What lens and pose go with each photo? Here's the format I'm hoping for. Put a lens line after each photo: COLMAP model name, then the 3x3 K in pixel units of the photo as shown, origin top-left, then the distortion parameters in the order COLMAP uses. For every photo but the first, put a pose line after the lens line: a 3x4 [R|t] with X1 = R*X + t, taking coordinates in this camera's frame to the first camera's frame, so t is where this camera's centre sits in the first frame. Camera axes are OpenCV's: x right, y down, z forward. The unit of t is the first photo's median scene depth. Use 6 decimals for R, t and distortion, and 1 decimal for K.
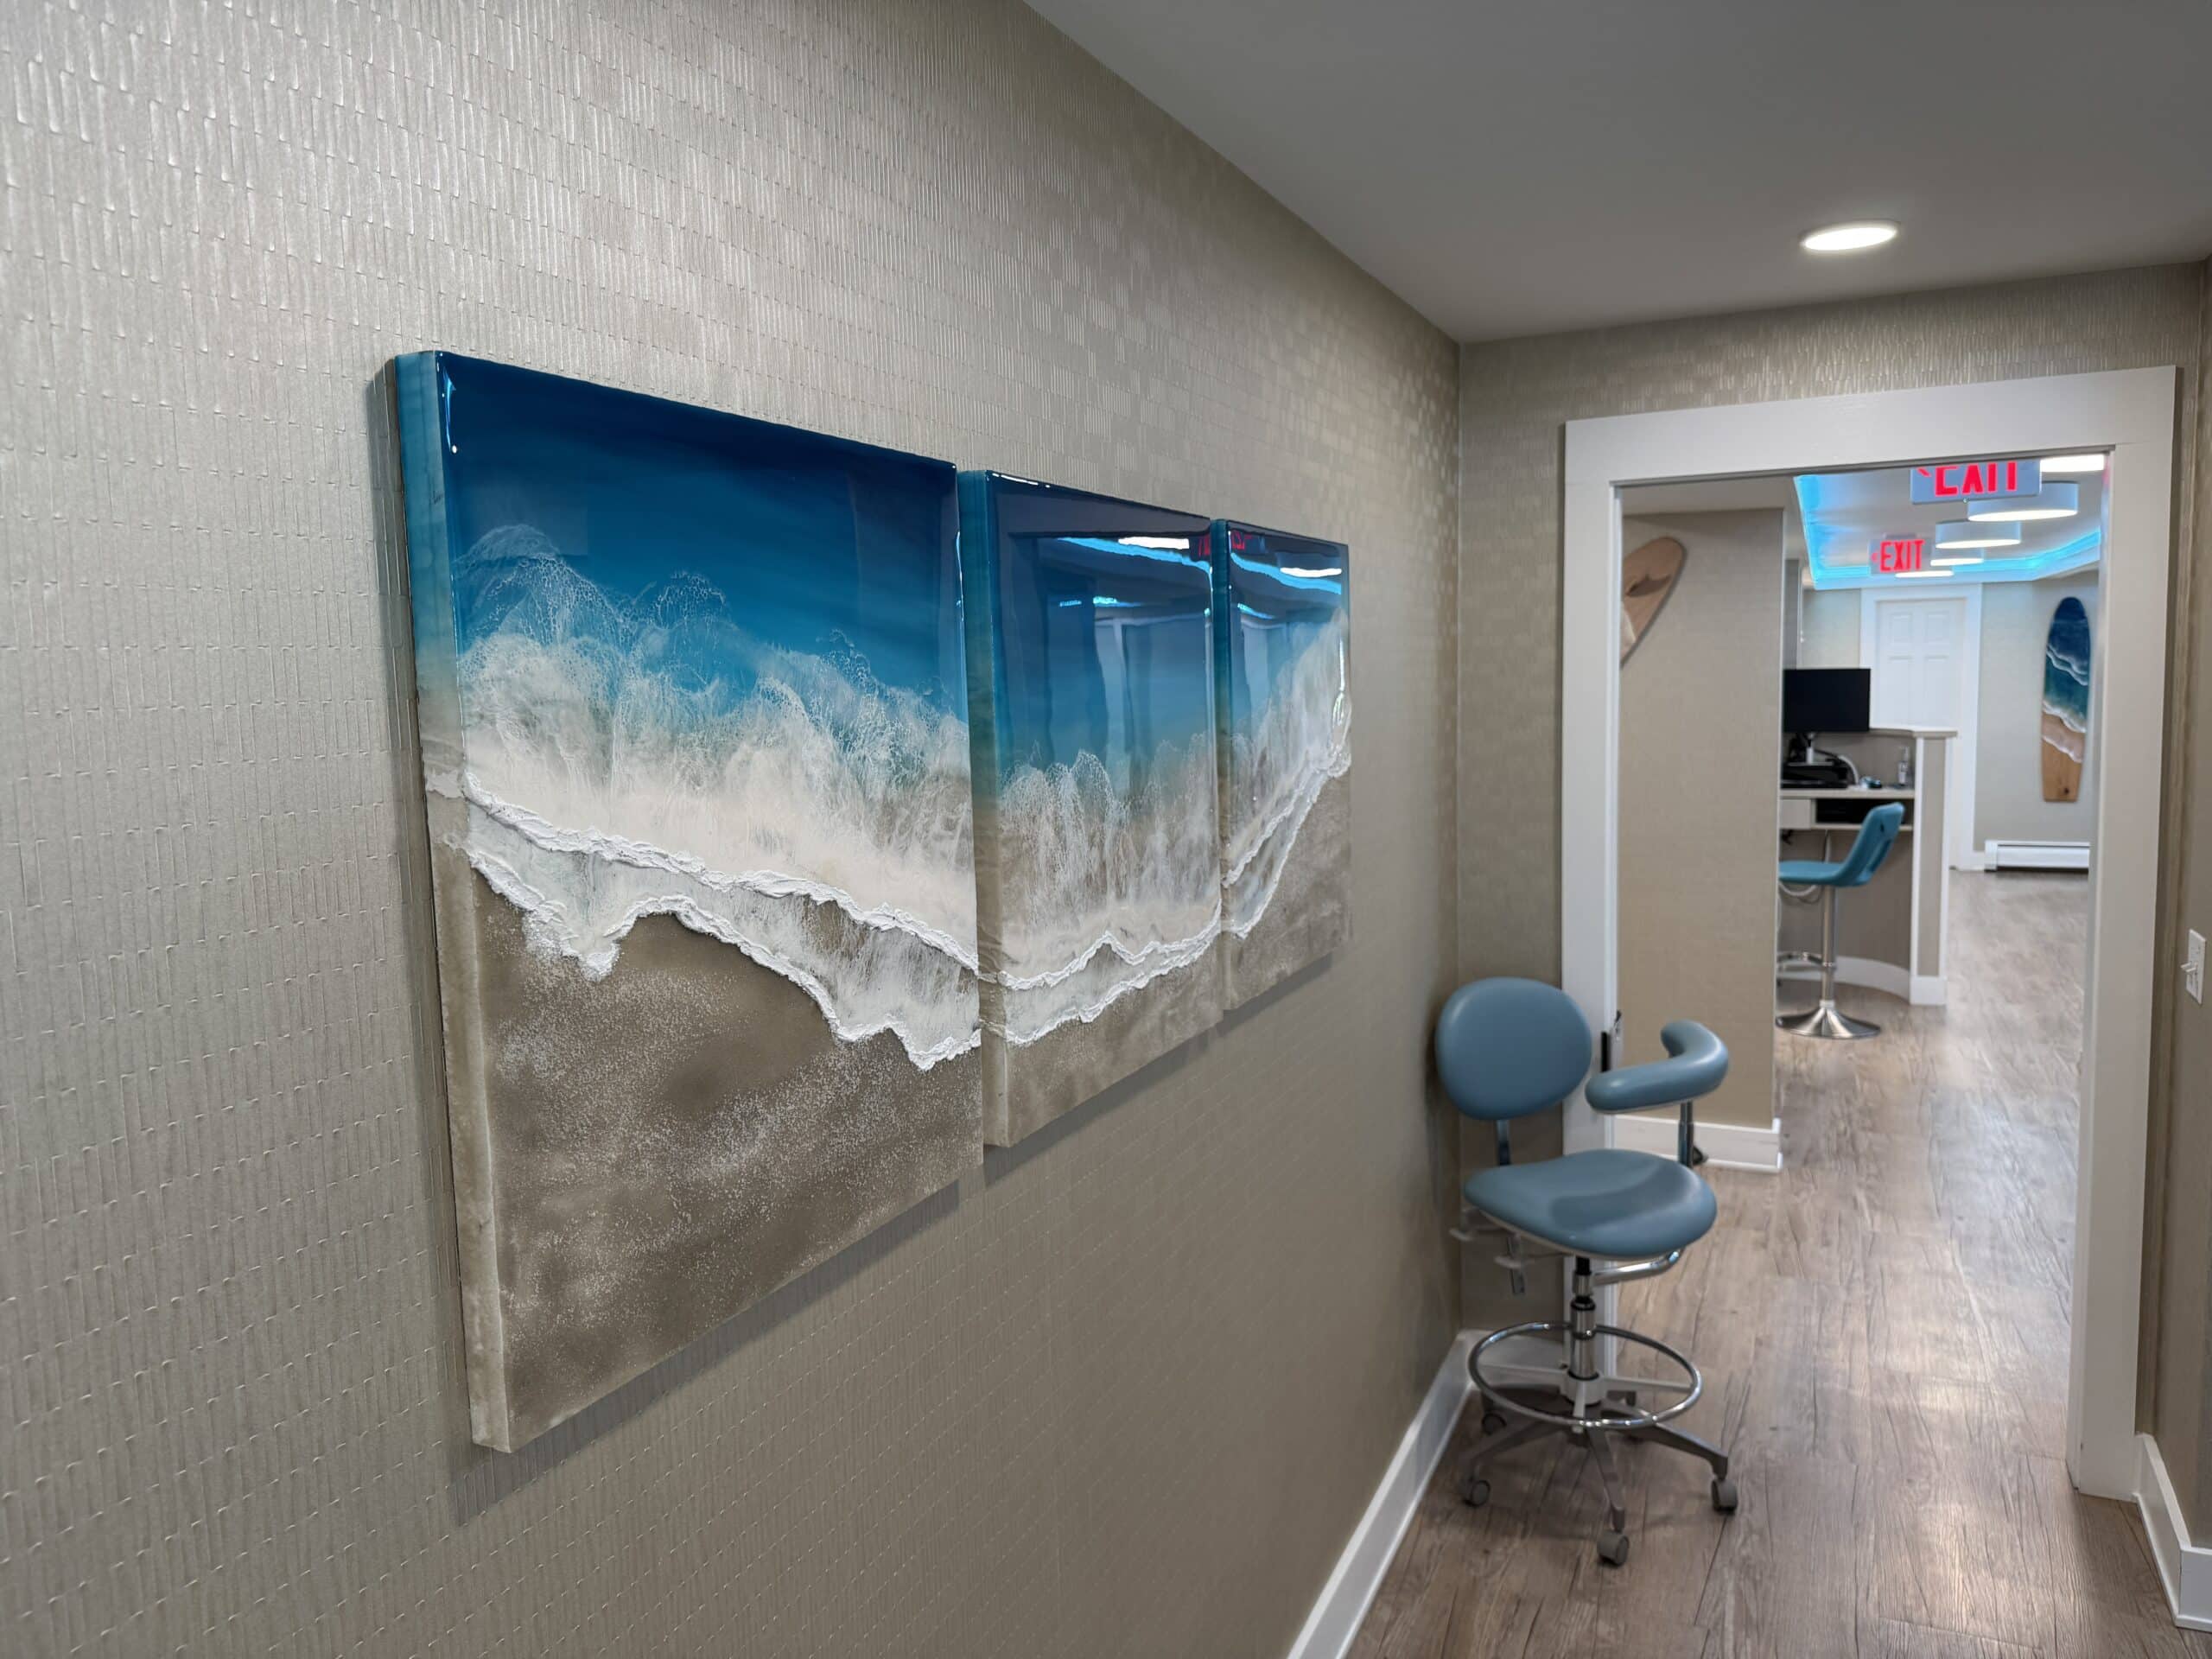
lens RADIAL K [[1581.7, 0, 1118.8], [0, 1581.7, 817.0], [0, 0, 1]] dist [0.046166, -0.078583]
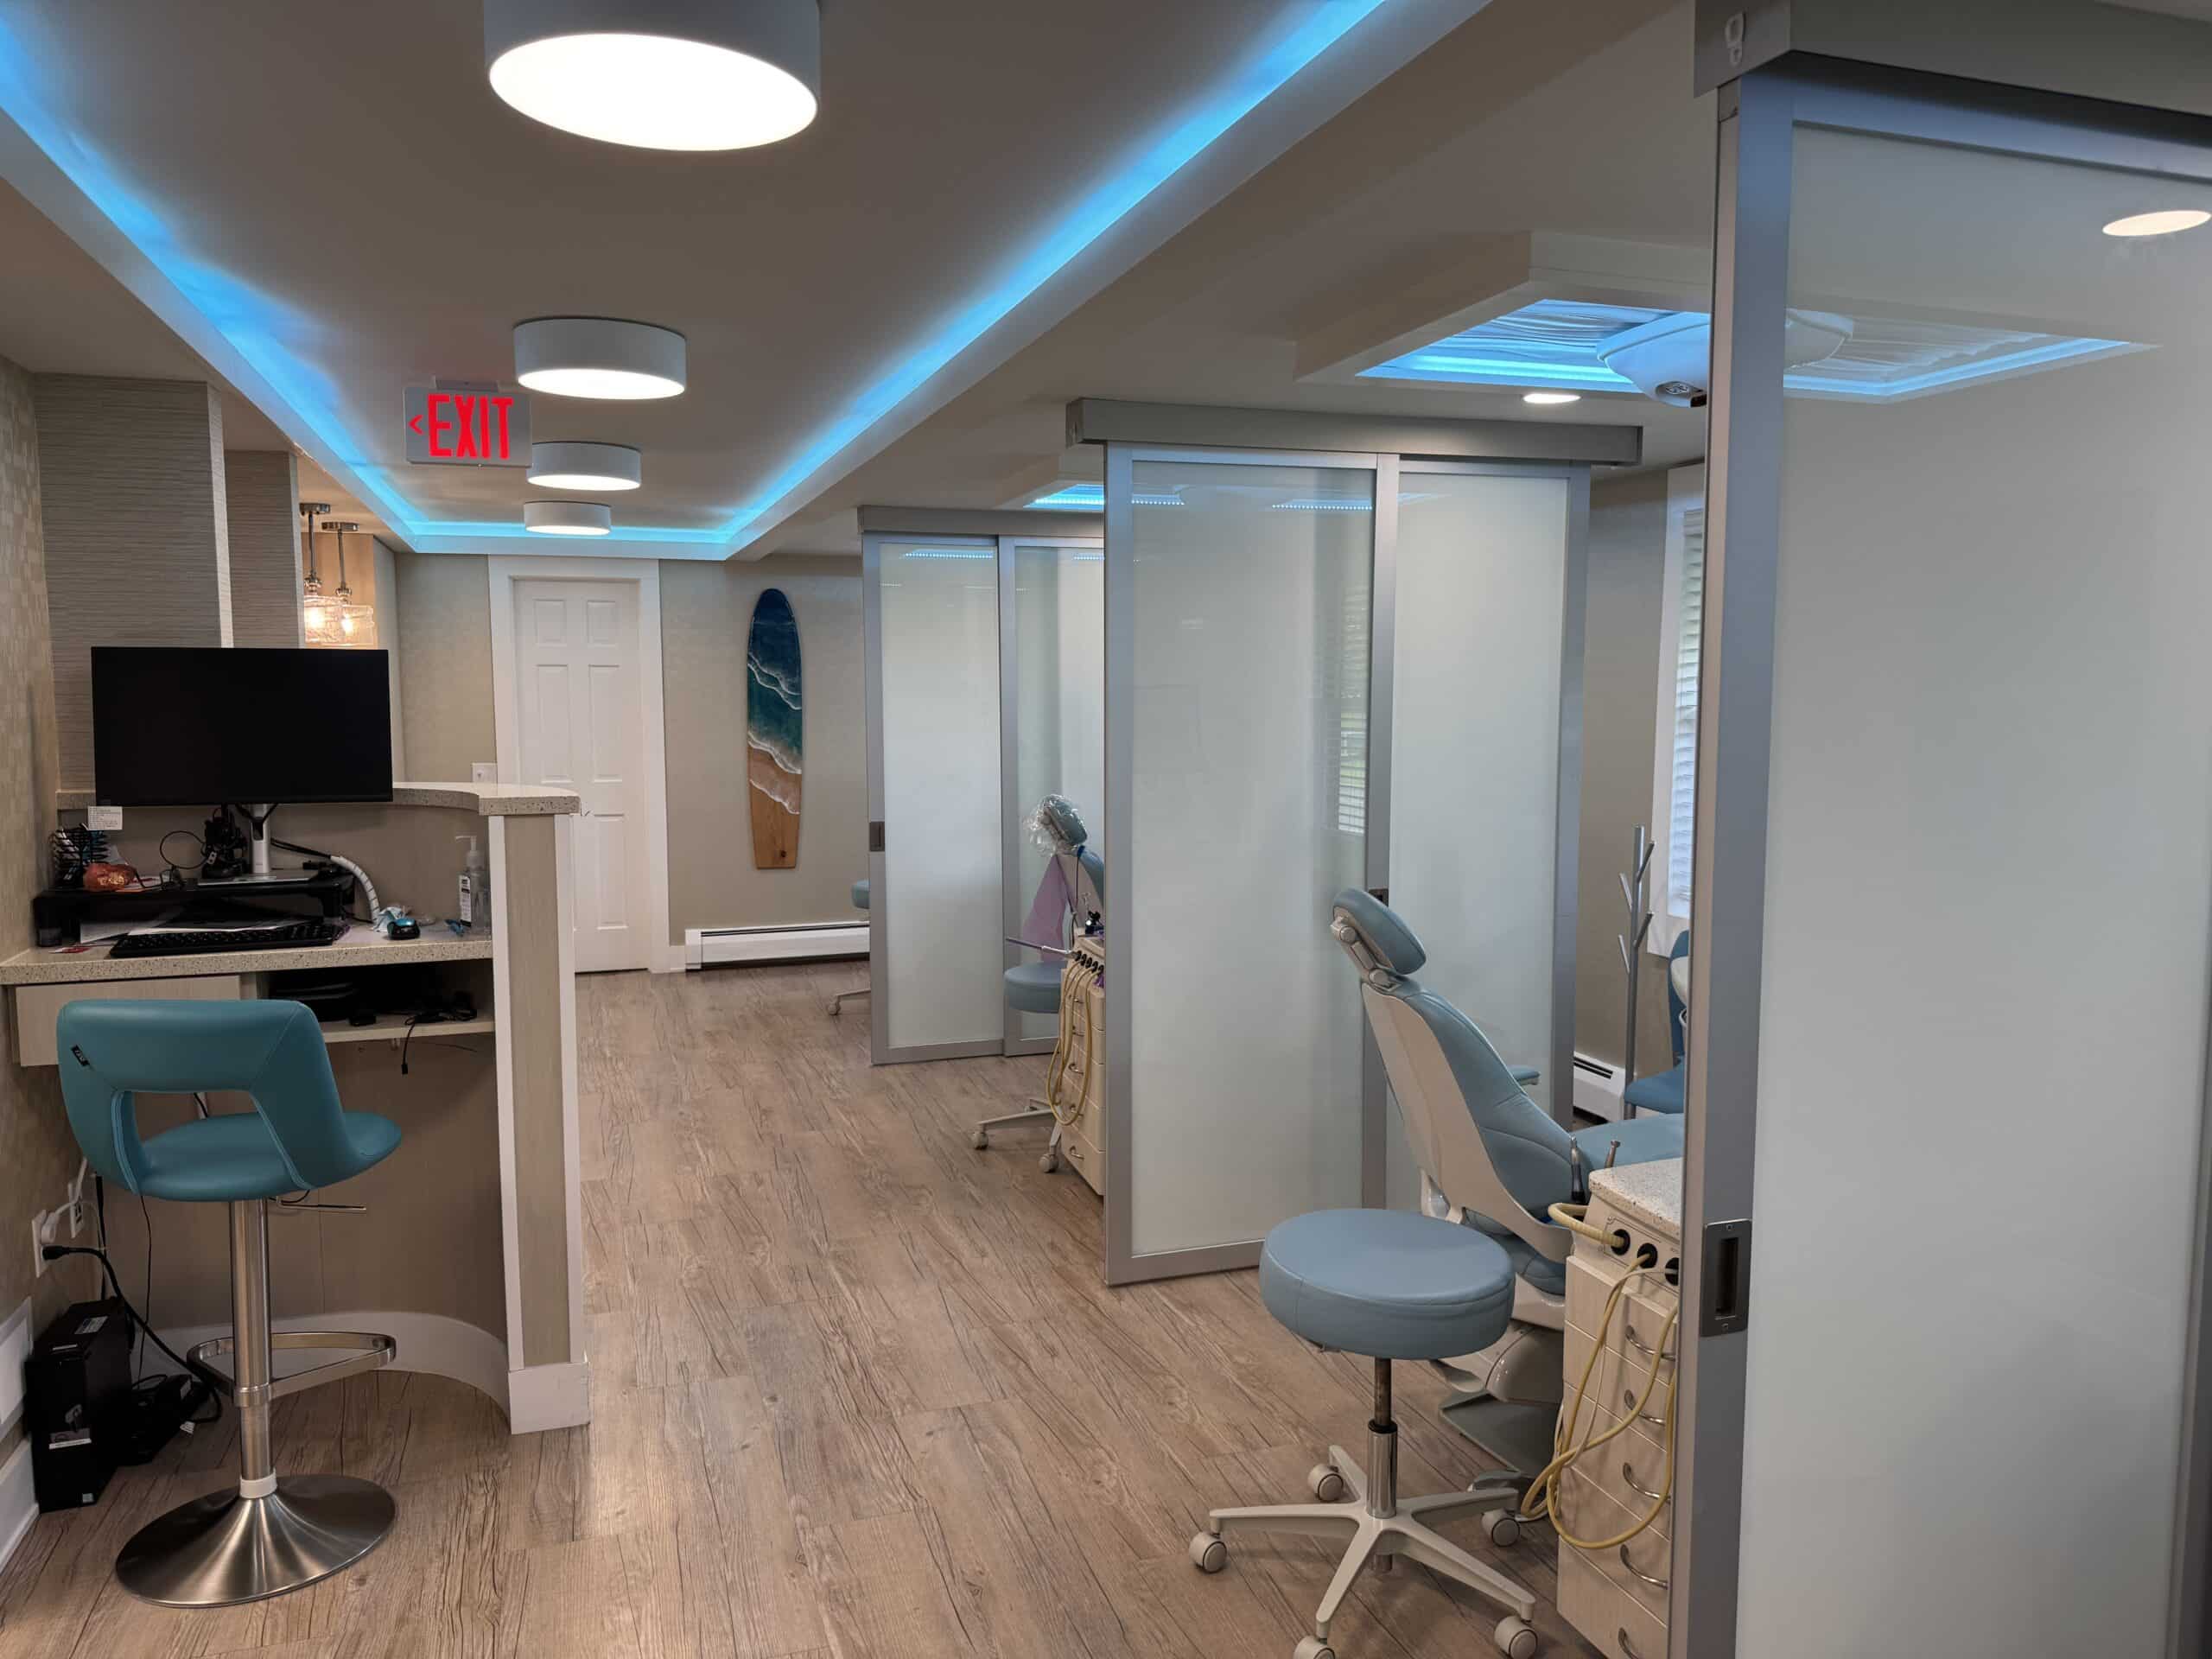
lens RADIAL K [[1581.7, 0, 1119.3], [0, 1581.7, 817.5], [0, 0, 1]] dist [0.046166, -0.078583]
pose [[0.727230, -0.037161, 0.685387, 0.418662], [0.050617, 0.998718, 0.000443, -0.051104], [-0.684525, 0.034370, 0.728179, 0.726014]]
